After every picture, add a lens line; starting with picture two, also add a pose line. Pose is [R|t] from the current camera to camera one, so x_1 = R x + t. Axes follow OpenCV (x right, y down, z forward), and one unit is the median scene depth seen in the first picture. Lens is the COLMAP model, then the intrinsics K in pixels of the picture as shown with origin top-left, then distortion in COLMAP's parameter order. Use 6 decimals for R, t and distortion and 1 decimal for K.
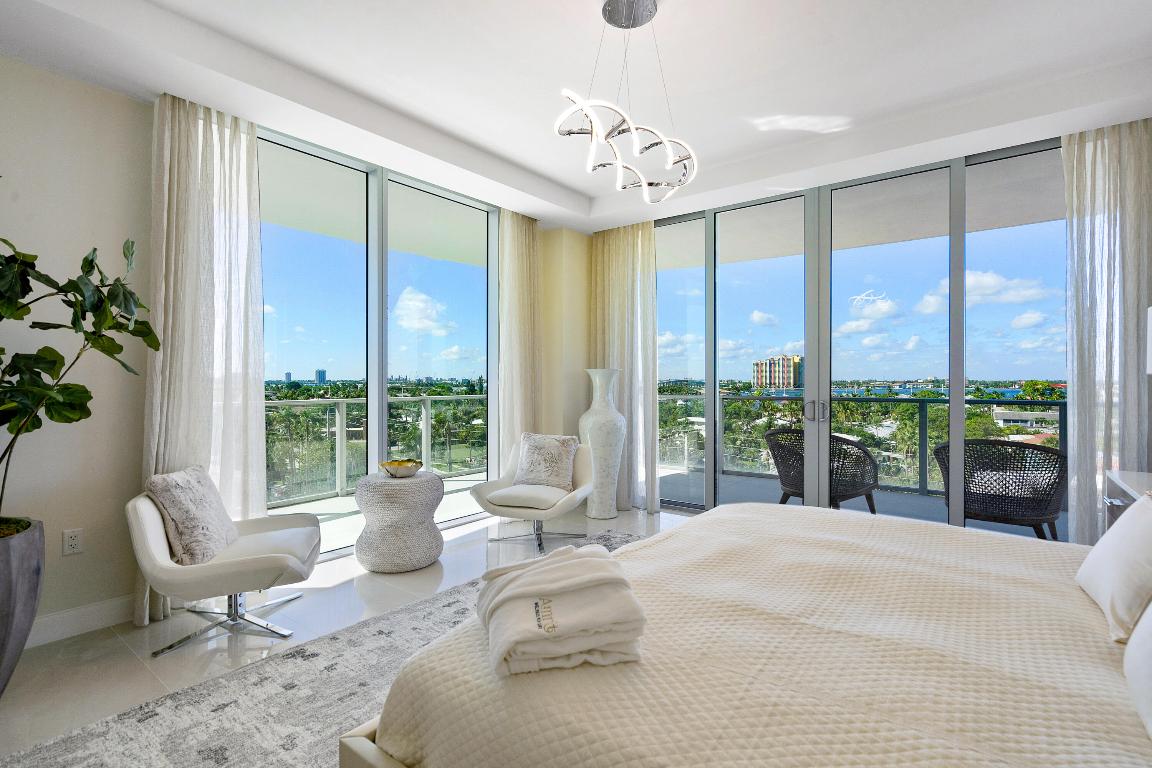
lens RADIAL K [[547.6, 0, 576.0], [0, 547.6, 384.0], [0, 0, 1]] dist [-0.001423, -0.000068]
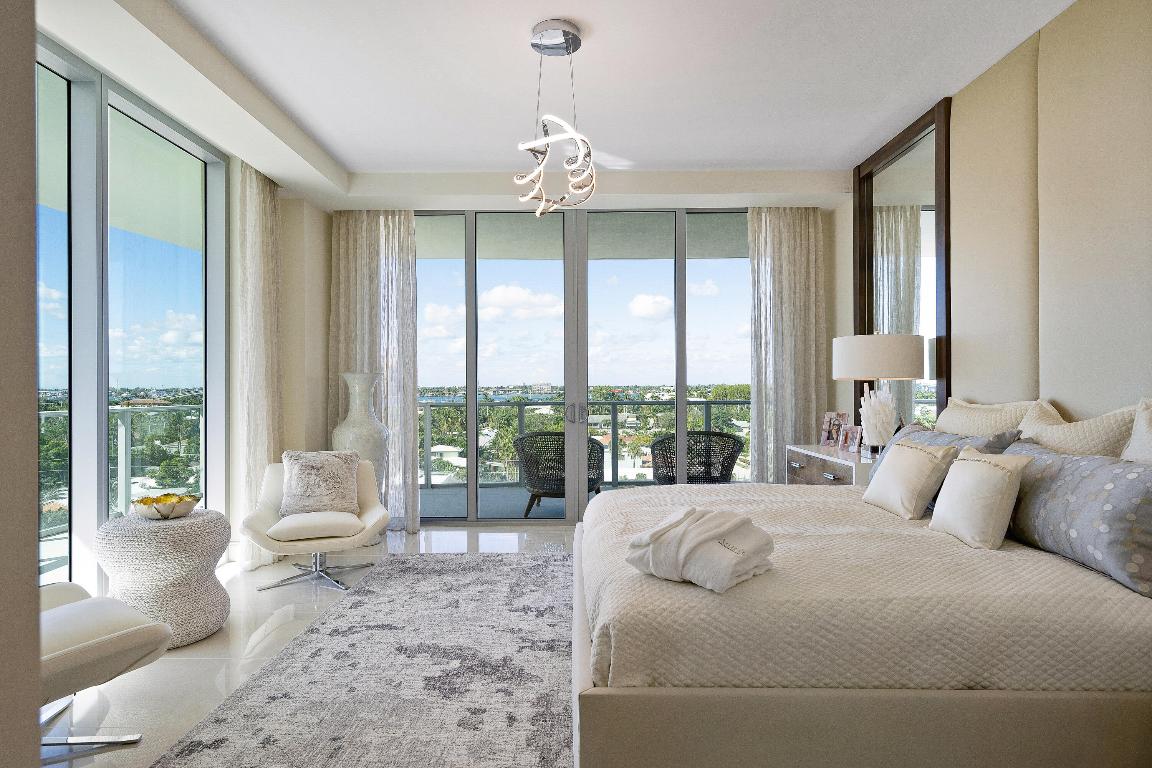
lens RADIAL K [[657.4, 0, 576.0], [0, 657.4, 384.0], [0, 0, 1]] dist [0.002663, 0.000309]
pose [[0.787394, -0.000494, 0.616450, -0.407912], [0.007371, 0.999936, -0.008614, 0.001528], [-0.616406, 0.011327, 0.787347, -0.030374]]
